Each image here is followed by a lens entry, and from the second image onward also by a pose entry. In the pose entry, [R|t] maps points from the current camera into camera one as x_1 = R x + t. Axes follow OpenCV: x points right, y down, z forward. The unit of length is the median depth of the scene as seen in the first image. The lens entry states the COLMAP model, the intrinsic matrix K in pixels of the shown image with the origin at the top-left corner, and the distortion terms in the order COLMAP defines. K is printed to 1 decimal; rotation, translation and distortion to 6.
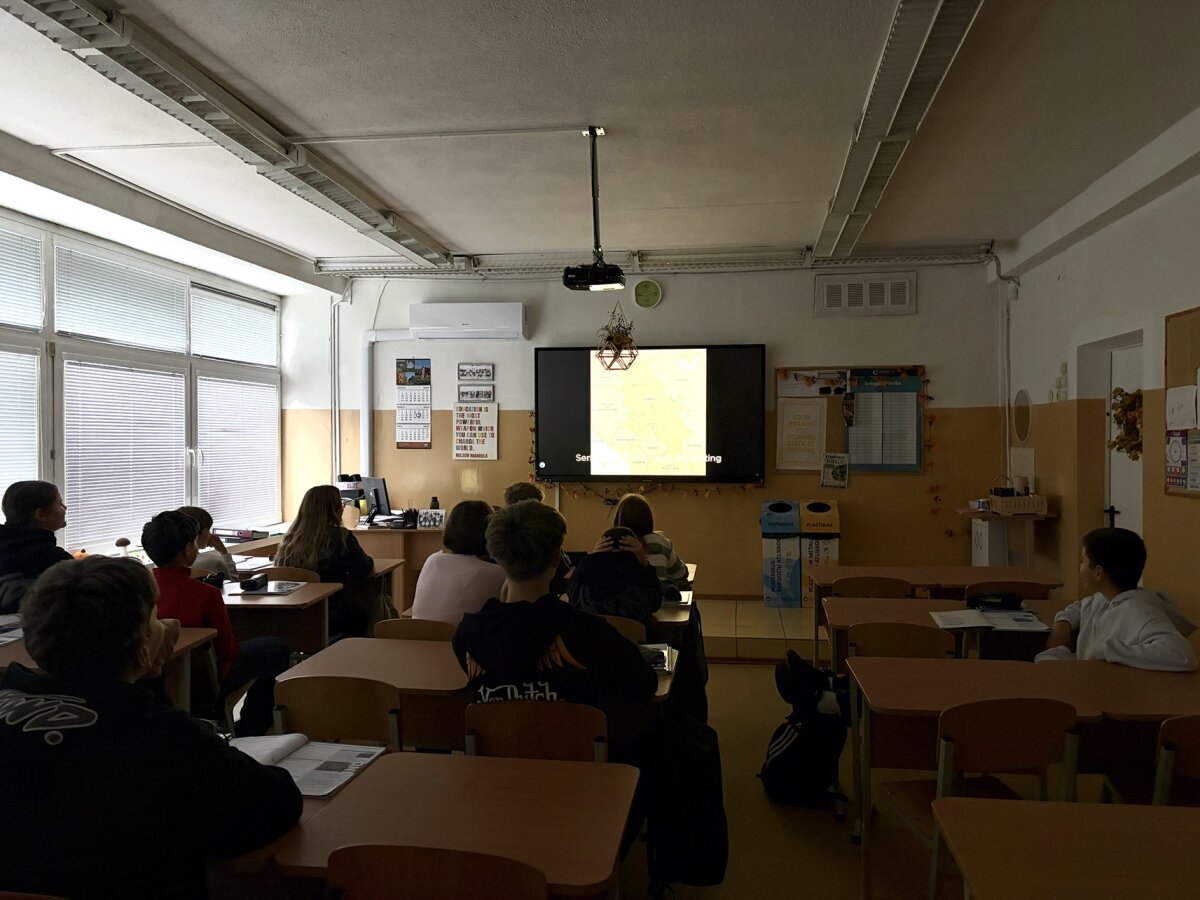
lens RADIAL K [[907.3, 0, 604.4], [0, 907.3, 451.6], [0, 0, 1]] dist [0.003529, -0.002408]
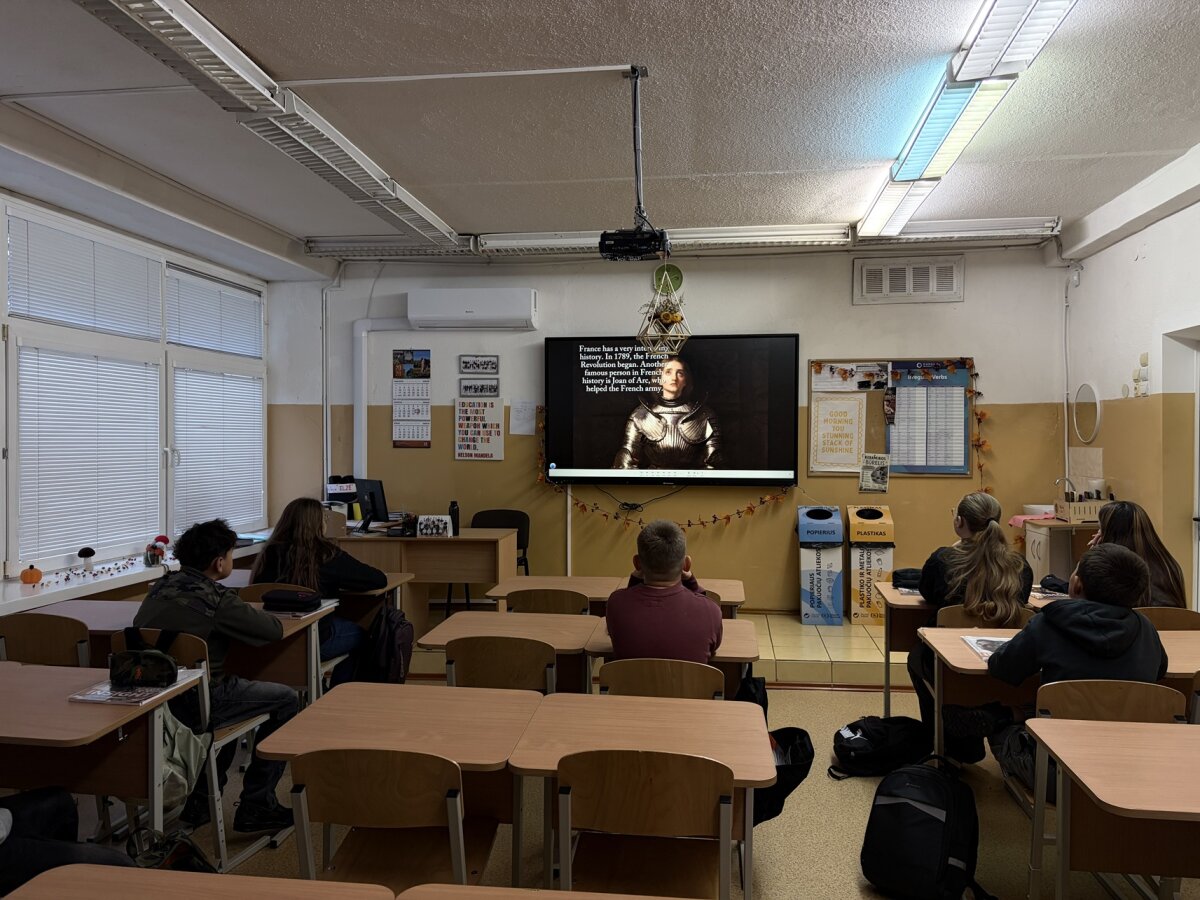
lens RADIAL K [[907.3, 0, 597.6], [0, 907.3, 451.0], [0, 0, 1]] dist [0.003529, -0.002408]
pose [[0.999990, 0.002133, 0.004004, -0.034351], [-0.002132, 0.999998, -0.000247, -0.000075], [-0.004004, 0.000238, 0.999992, 0.107650]]
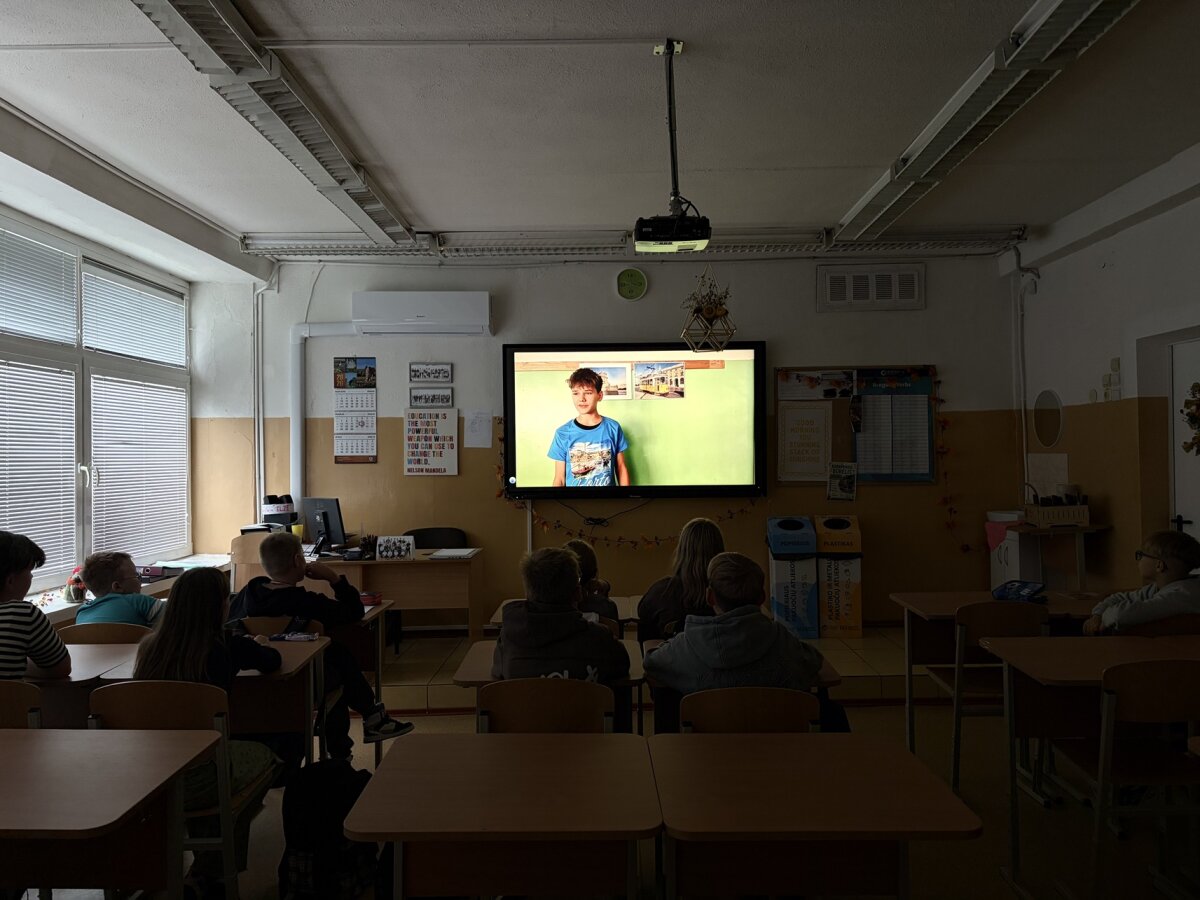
lens RADIAL K [[907.3, 0, 606.1], [0, 907.3, 442.4], [0, 0, 1]] dist [0.003529, -0.002408]
pose [[0.991003, -0.008947, 0.133540, -0.119312], [0.012836, 0.999517, -0.028295, 0.005384], [-0.133222, 0.029754, 0.990639, 0.169230]]
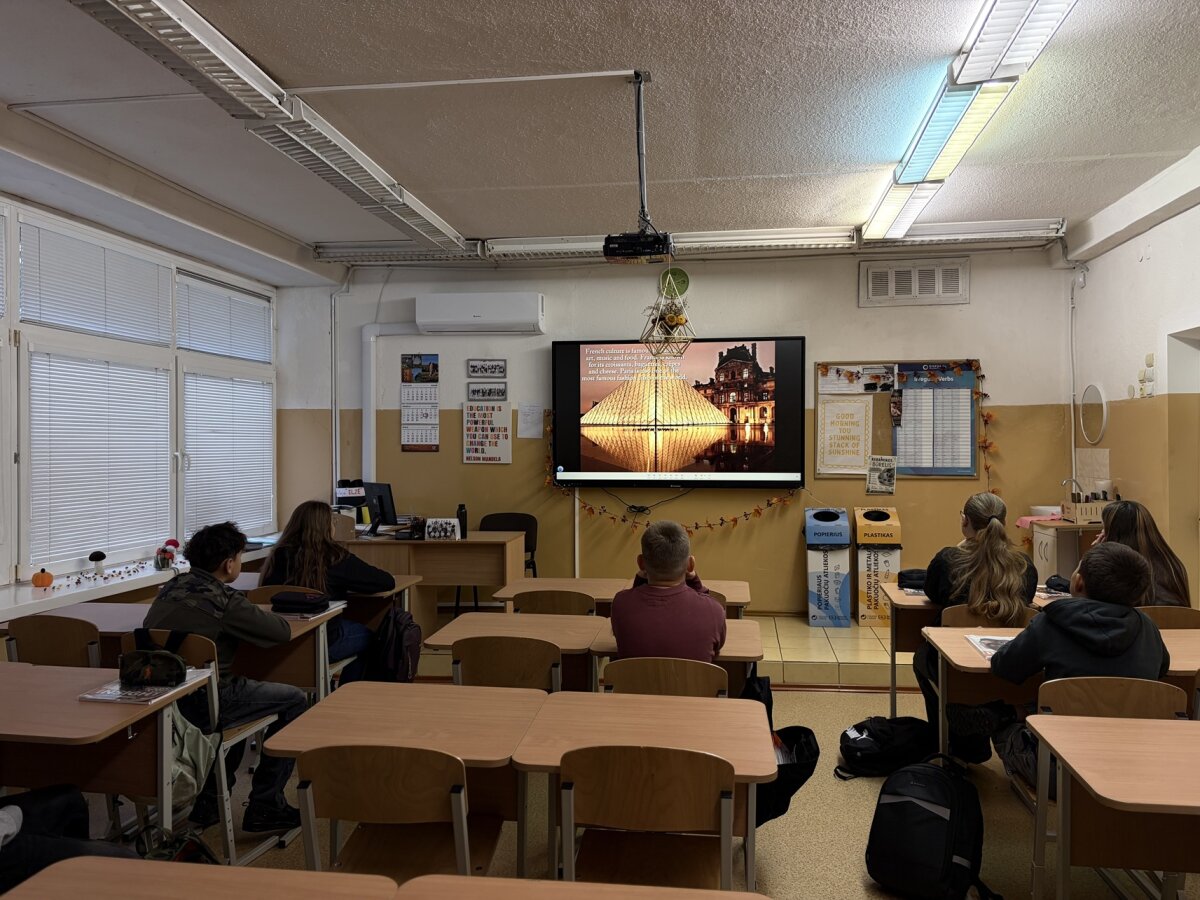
lens RADIAL K [[907.3, 0, 601.9], [0, 907.3, 449.7], [0, 0, 1]] dist [0.003529, -0.002408]
pose [[0.999996, -0.001669, -0.002112, -0.031234], [0.001655, 0.999975, -0.006823, 0.001930], [0.002123, 0.006819, 0.999974, 0.103366]]
